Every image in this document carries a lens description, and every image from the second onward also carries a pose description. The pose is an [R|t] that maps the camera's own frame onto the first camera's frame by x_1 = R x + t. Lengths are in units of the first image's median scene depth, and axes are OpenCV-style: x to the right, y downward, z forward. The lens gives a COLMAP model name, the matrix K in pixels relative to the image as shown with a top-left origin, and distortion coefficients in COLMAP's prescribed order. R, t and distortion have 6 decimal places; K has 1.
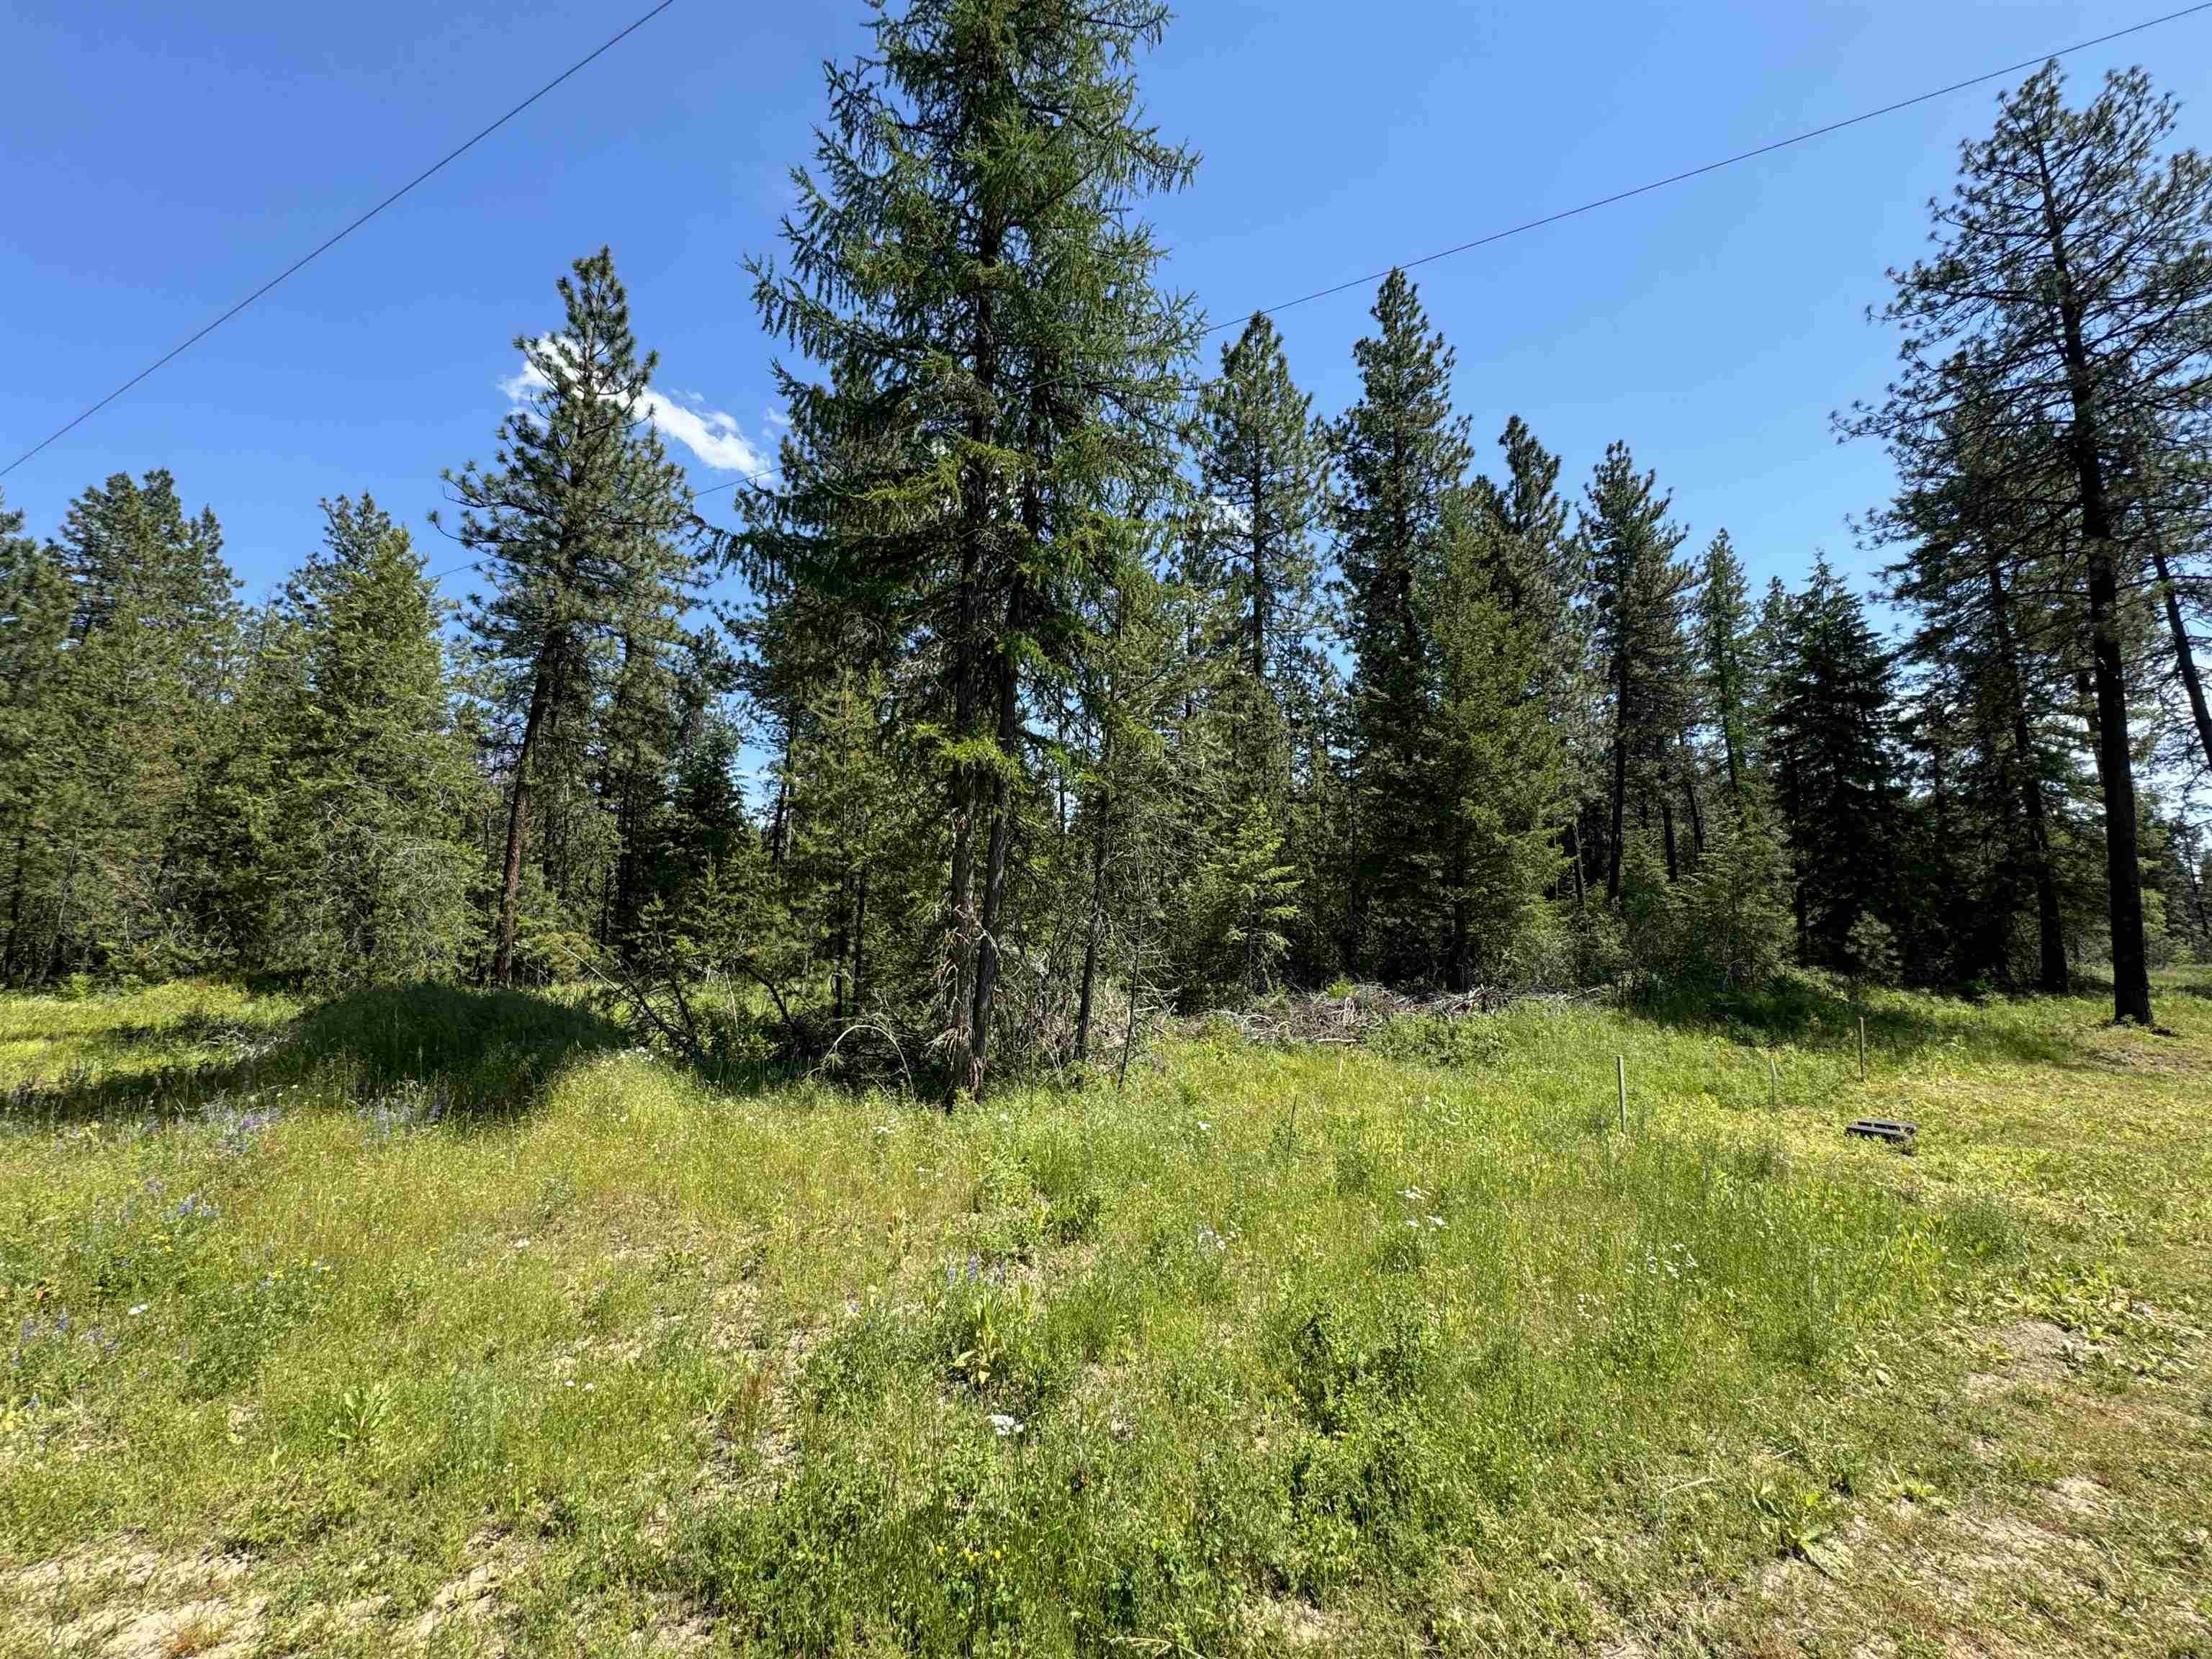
lens RADIAL K [[894.5, 0, 1105.2], [0, 894.5, 825.3], [0, 0, 1]] dist [0.006935, -0.000514]
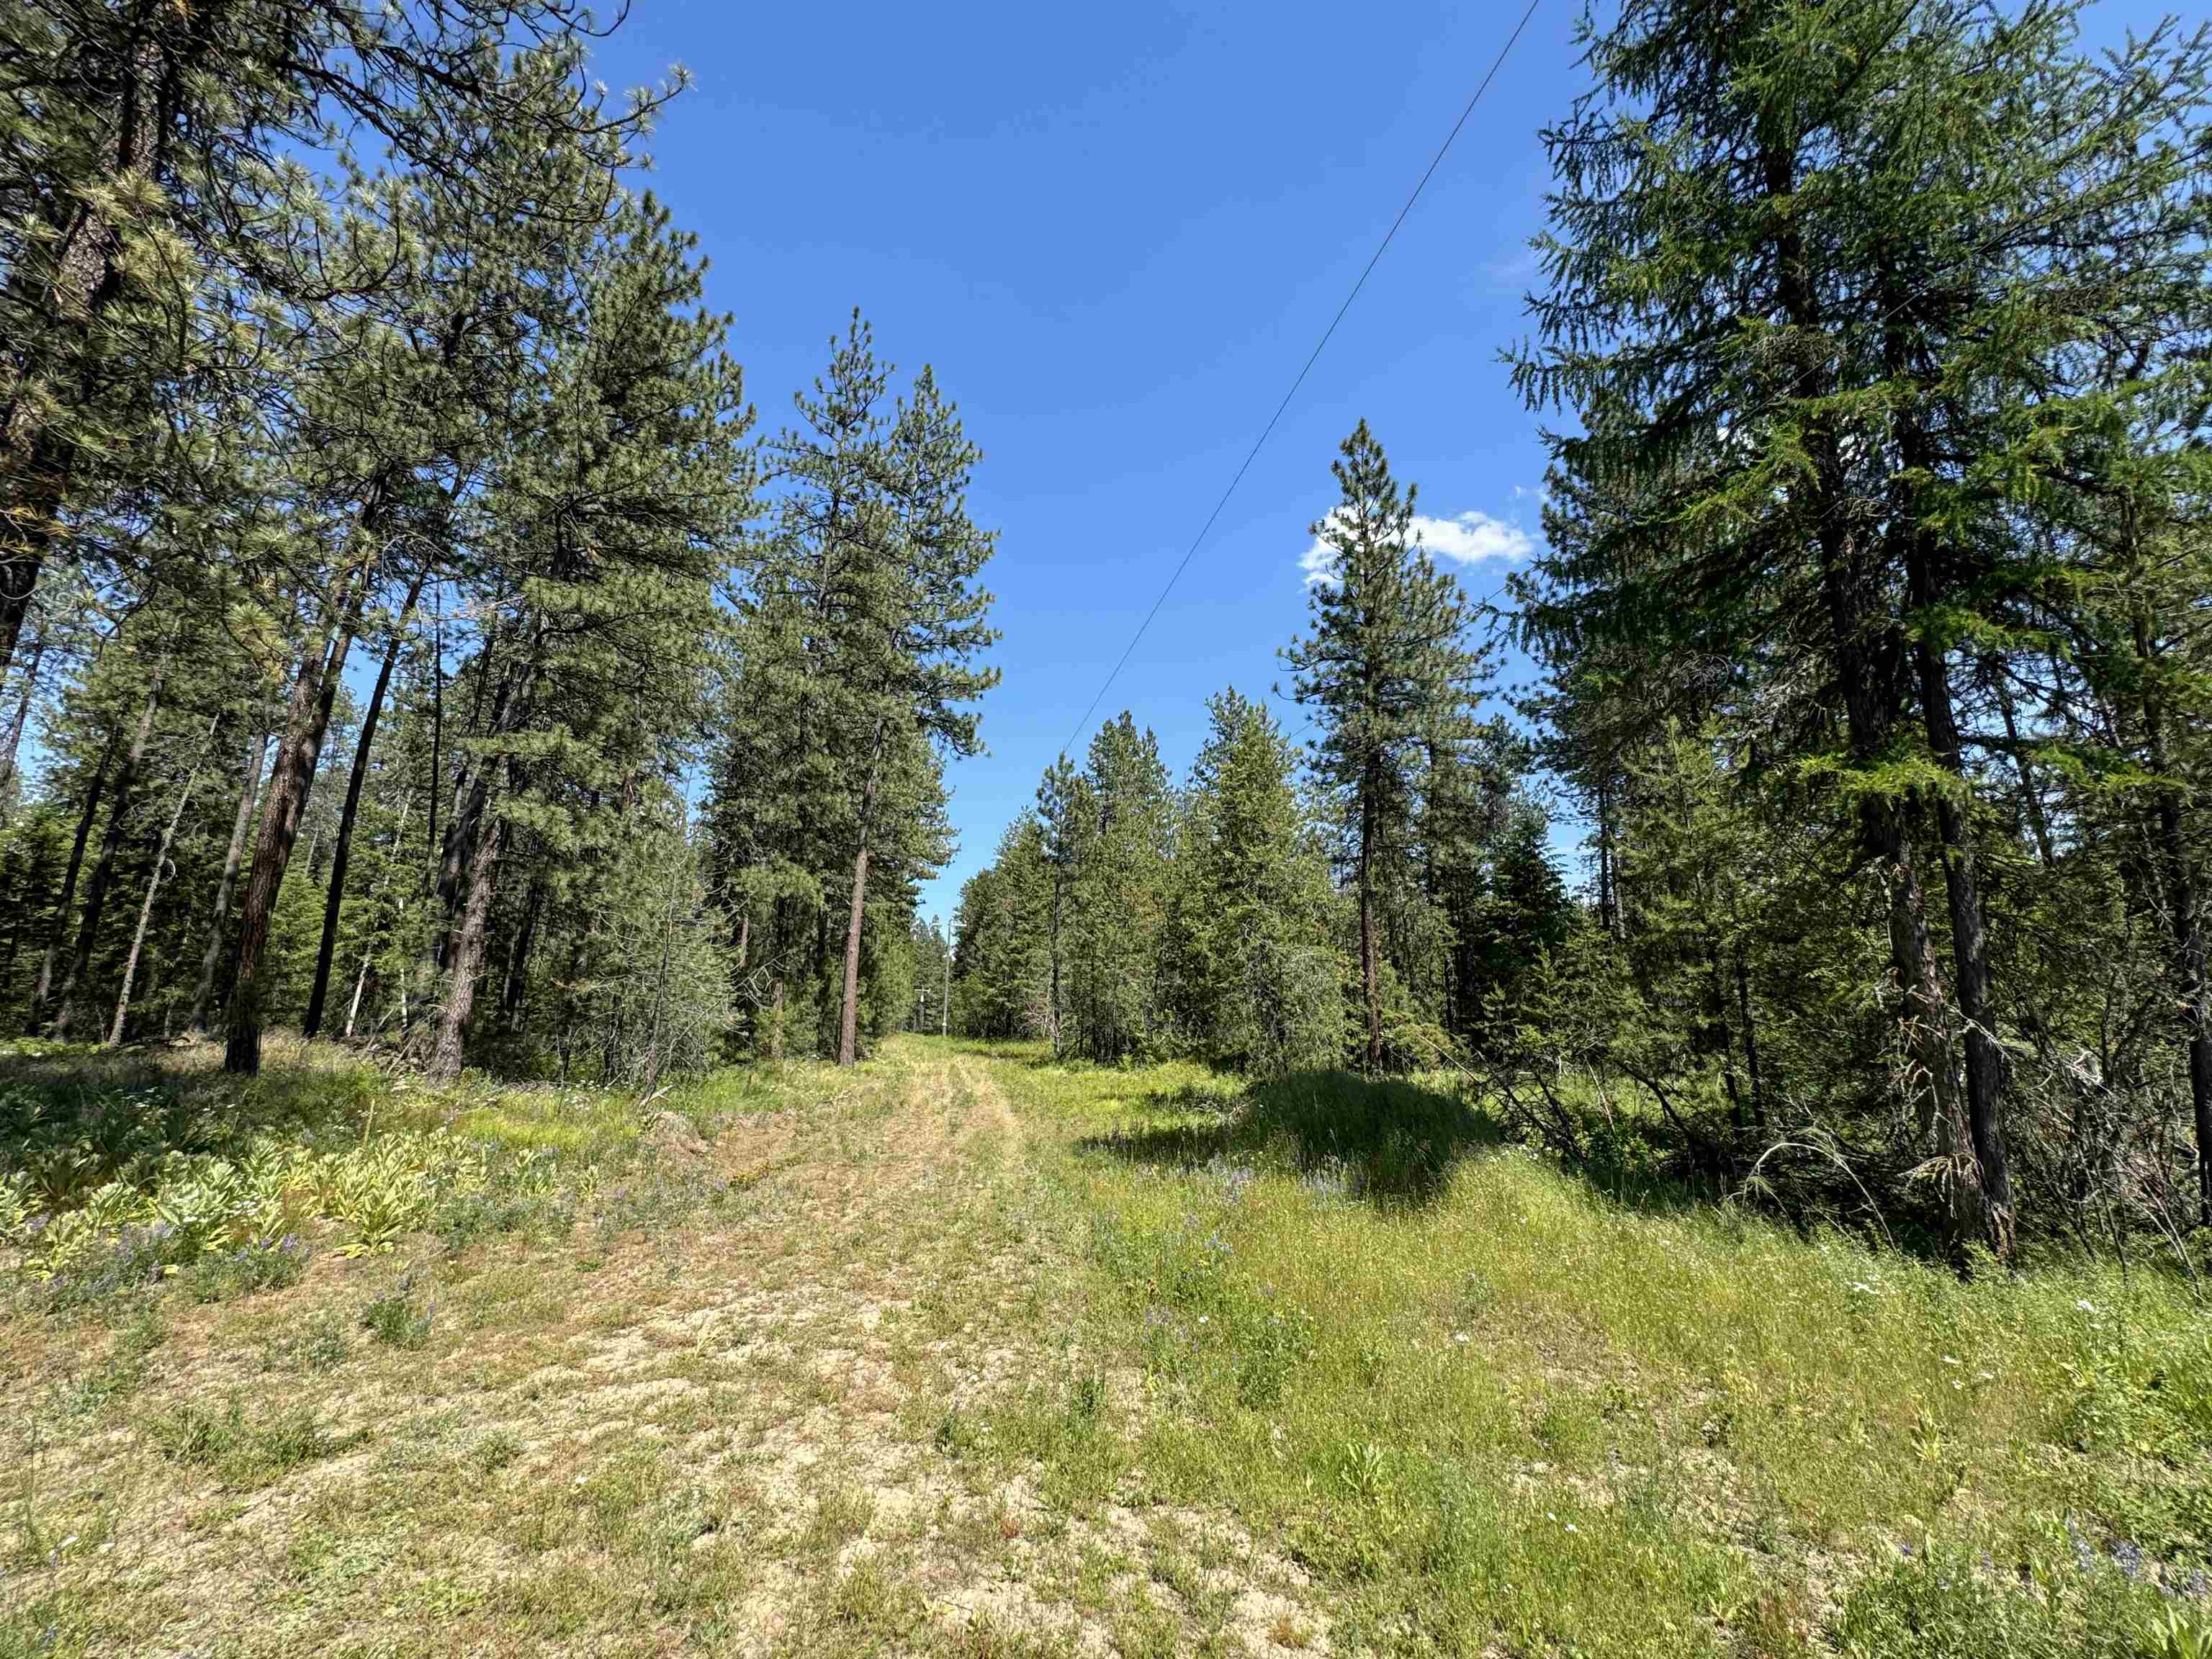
lens RADIAL K [[894.5, 0, 1105.9], [0, 894.5, 822.5], [0, 0, 1]] dist [0.006935, -0.000514]
pose [[0.651967, -0.175351, -0.737693, -0.022124], [0.102420, 0.984342, -0.143462, -0.004387], [0.751298, 0.017978, 0.659718, 0.001124]]
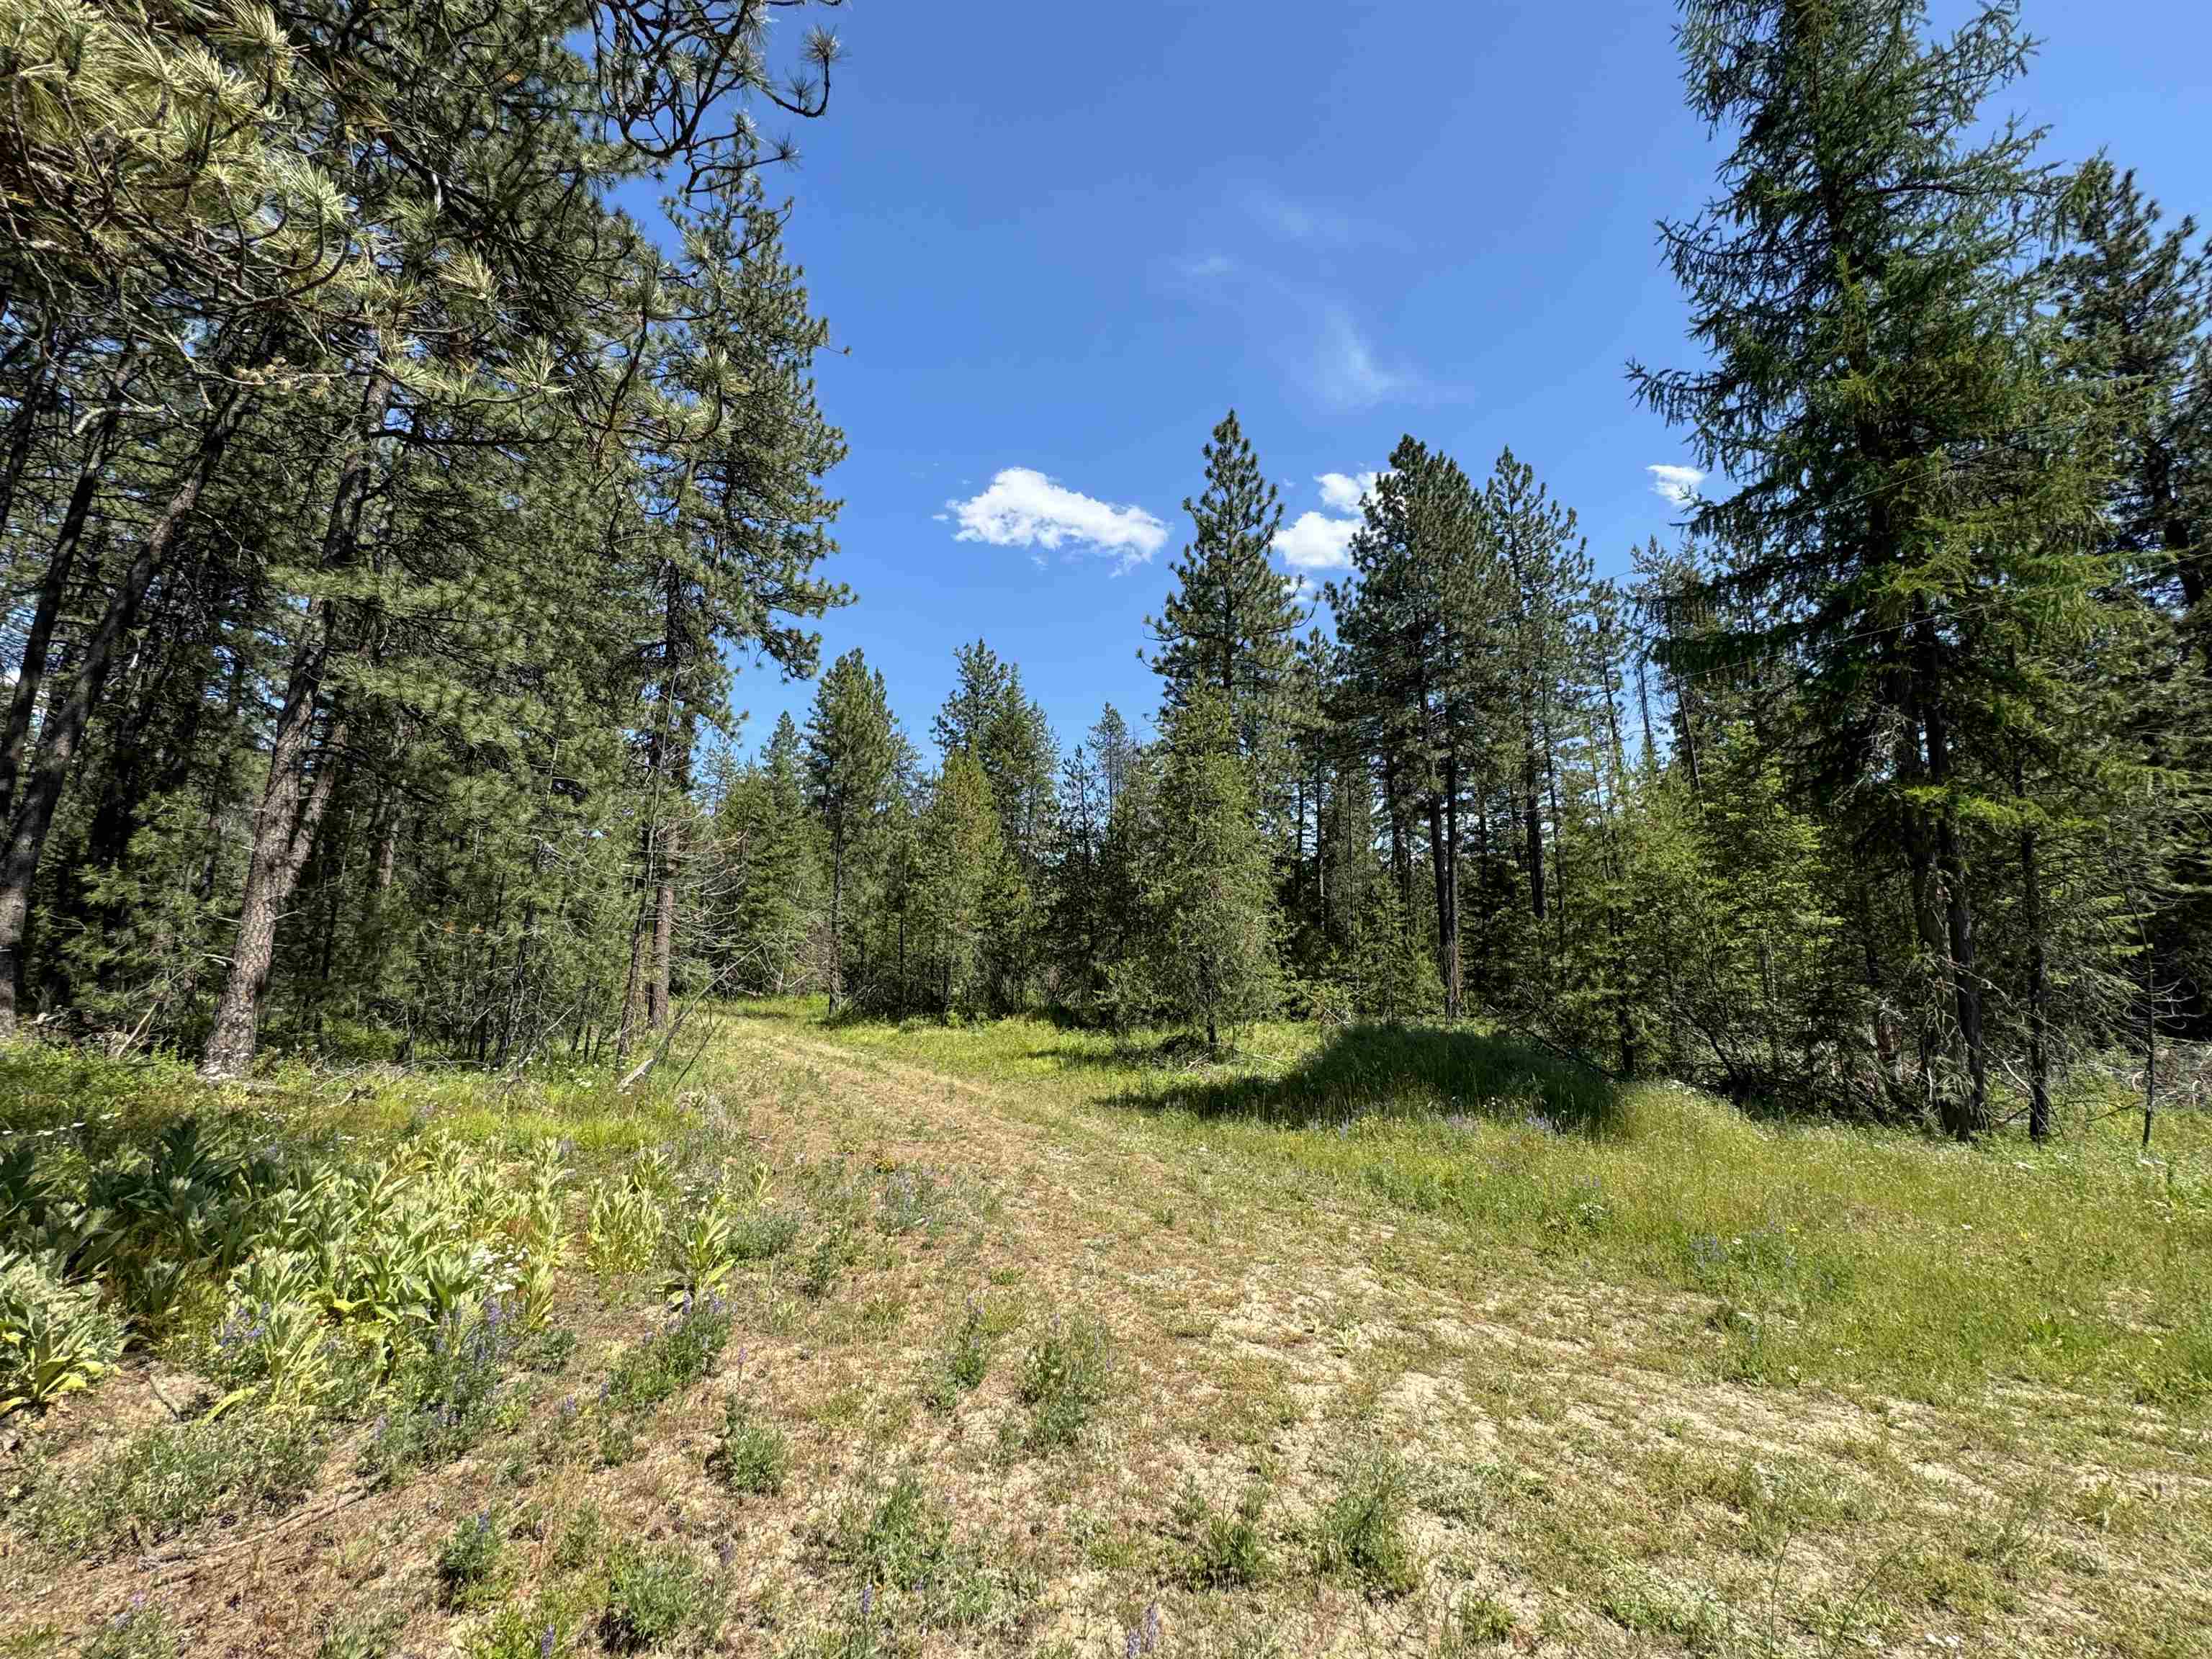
lens RADIAL K [[894.5, 0, 1108.8], [0, 894.5, 825.4], [0, 0, 1]] dist [0.006935, -0.000514]
pose [[0.904004, -0.082307, -0.419526, -0.491370], [0.063733, 0.996273, -0.058126, -0.050994], [0.422747, 0.025808, 0.905880, -0.308989]]
